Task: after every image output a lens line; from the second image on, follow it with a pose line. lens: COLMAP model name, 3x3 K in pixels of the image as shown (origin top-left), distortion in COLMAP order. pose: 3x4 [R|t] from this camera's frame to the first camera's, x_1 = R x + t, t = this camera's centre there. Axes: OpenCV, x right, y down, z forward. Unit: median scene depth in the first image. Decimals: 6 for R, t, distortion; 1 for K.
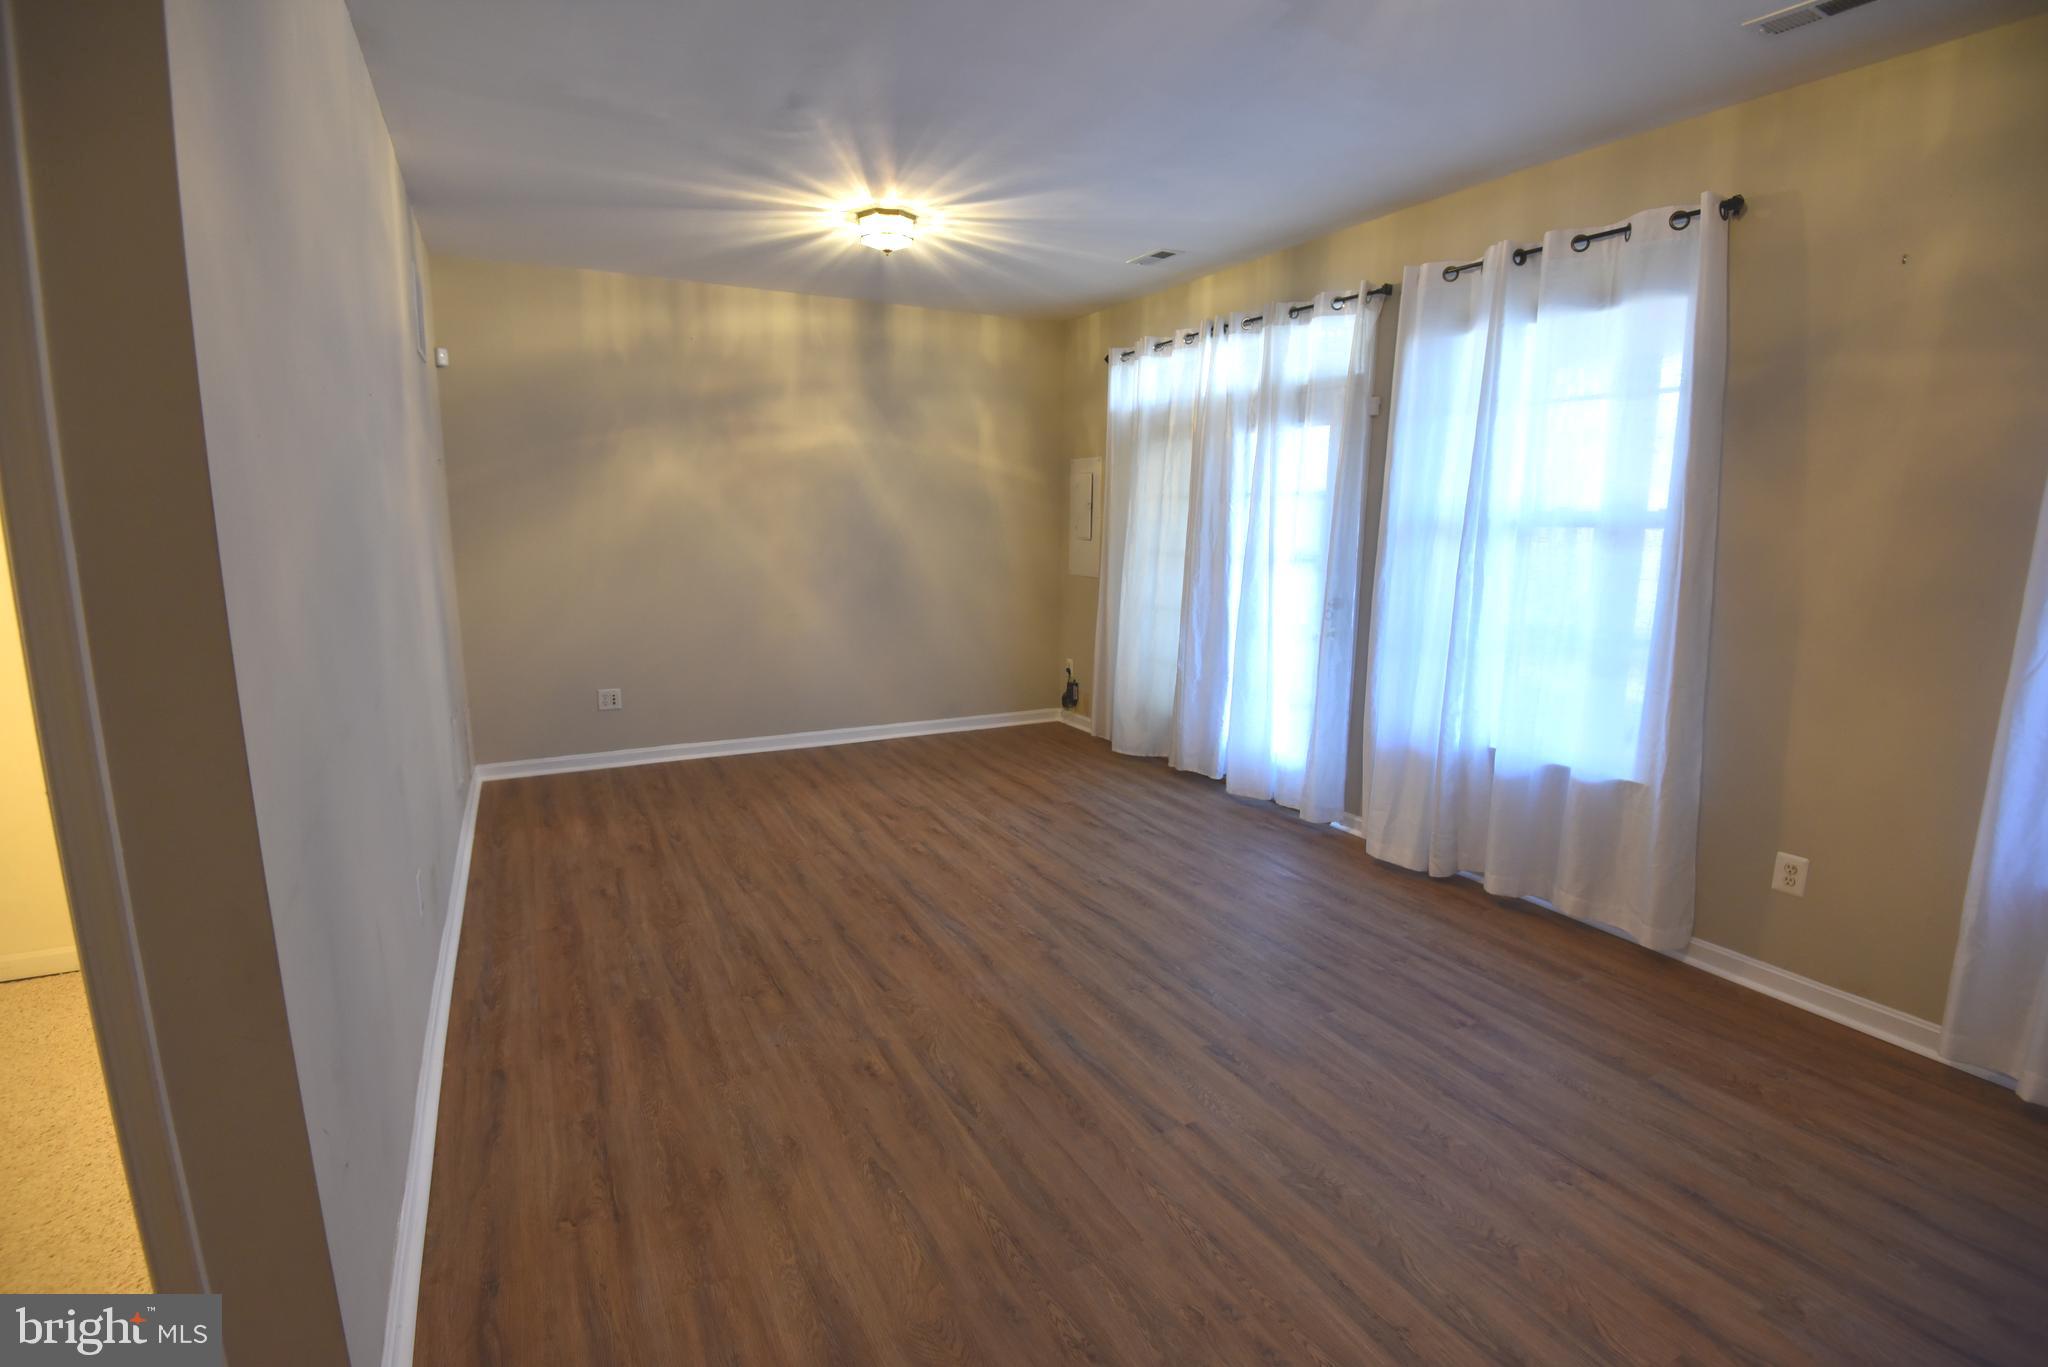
lens RADIAL K [[948.9, 0, 1016.5], [0, 948.9, 685.6], [0, 0, 1]] dist [-0.002004, -0.029750]
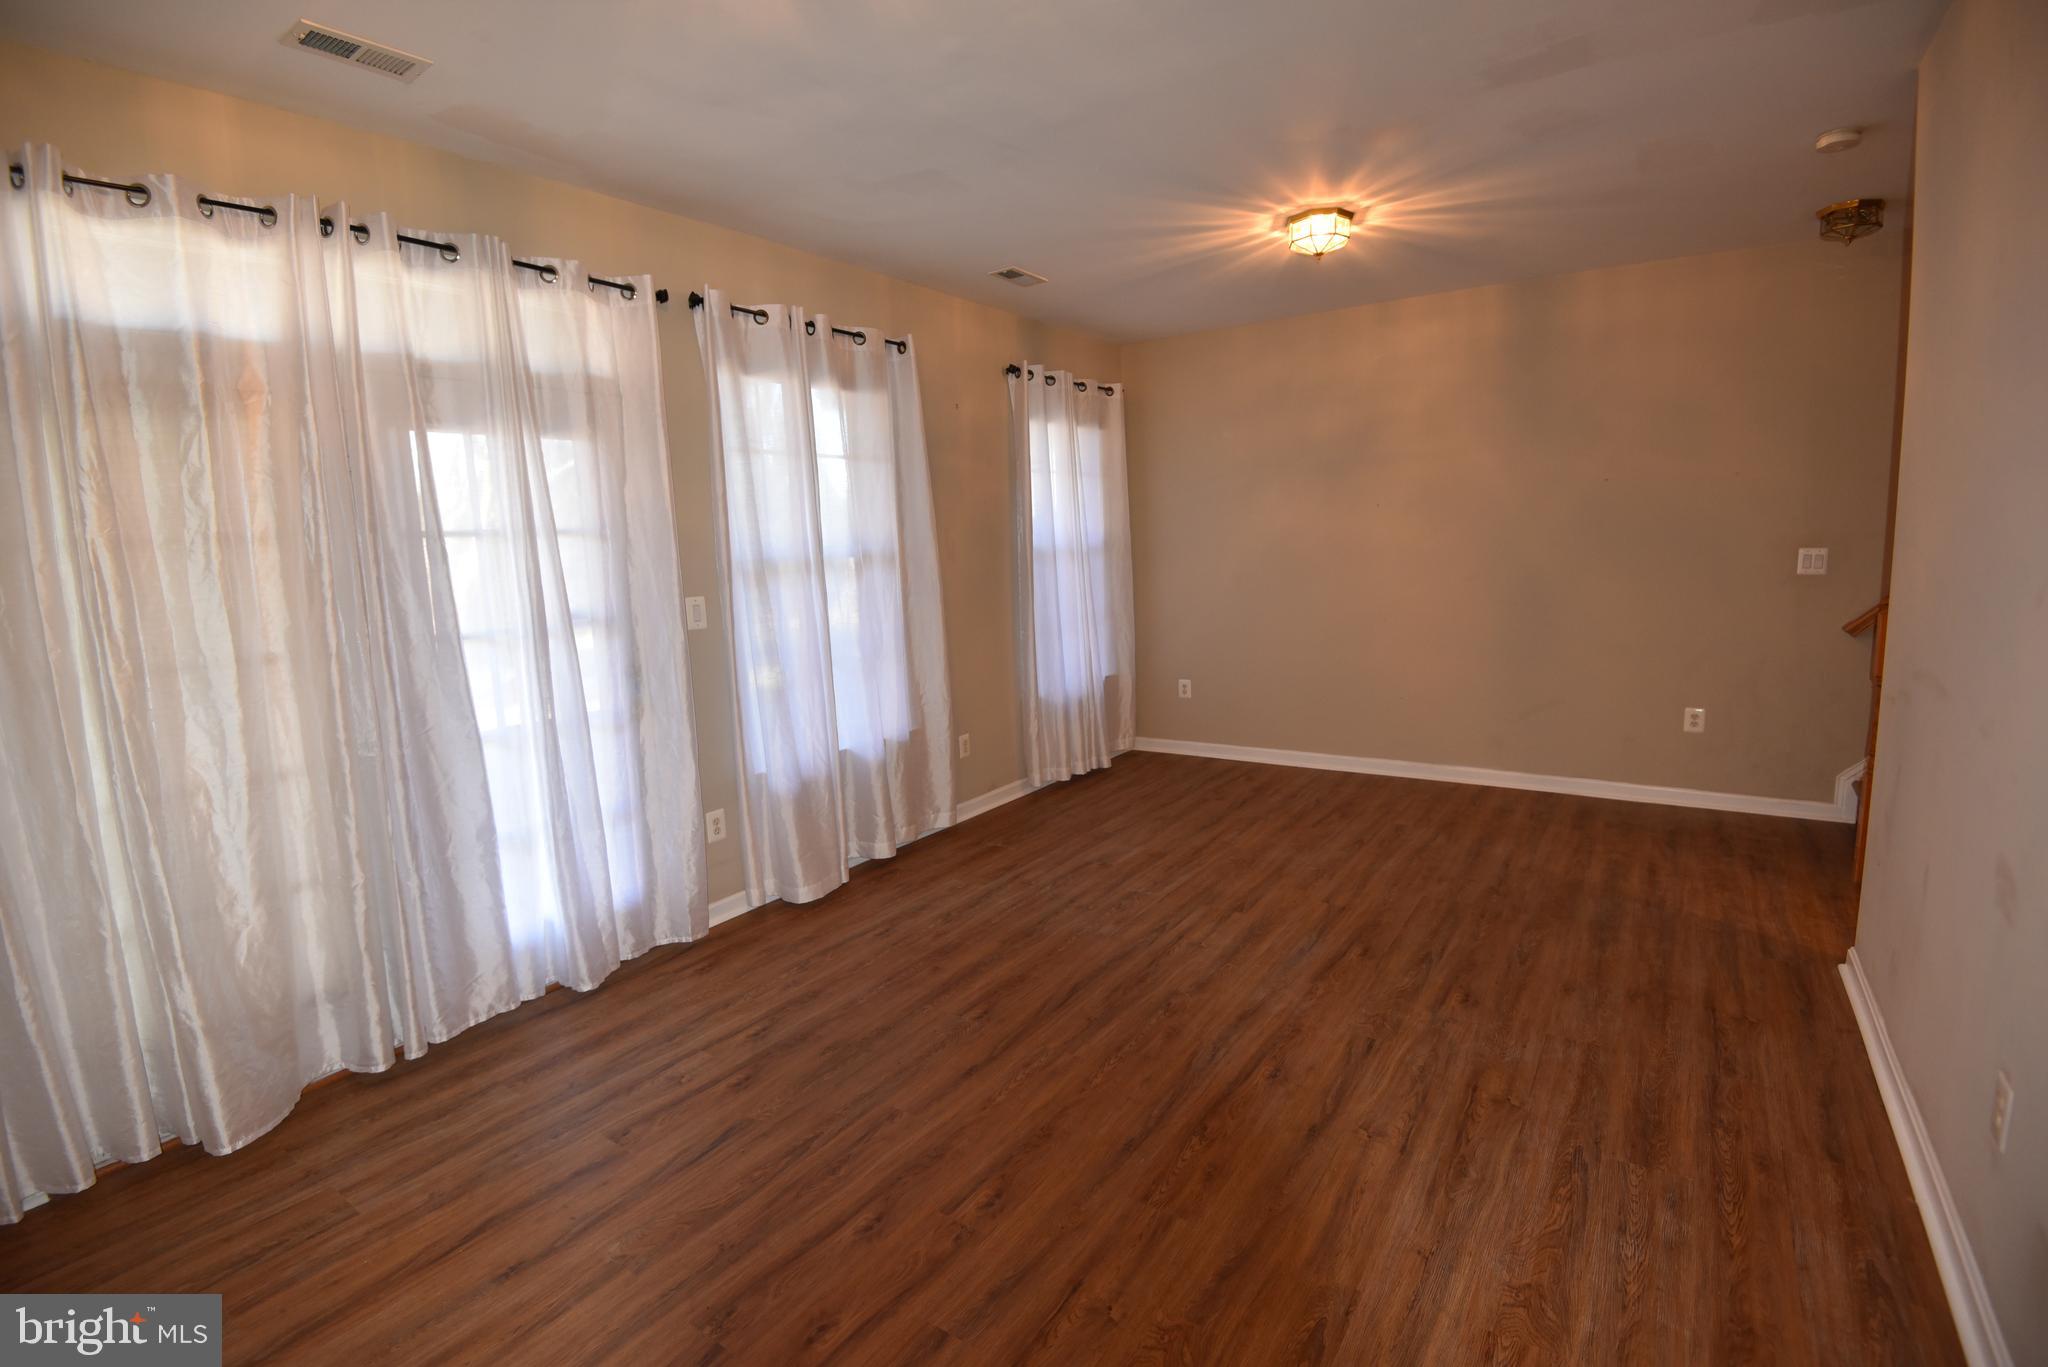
lens RADIAL K [[948.9, 0, 1016.5], [0, 948.9, 685.6], [0, 0, 1]] dist [-0.002004, -0.029750]
pose [[-0.467425, -0.121894, 0.875589, -0.723323], [0.190993, 0.953133, 0.234649, -0.288957], [-0.863154, 0.276912, -0.422237, 1.544781]]
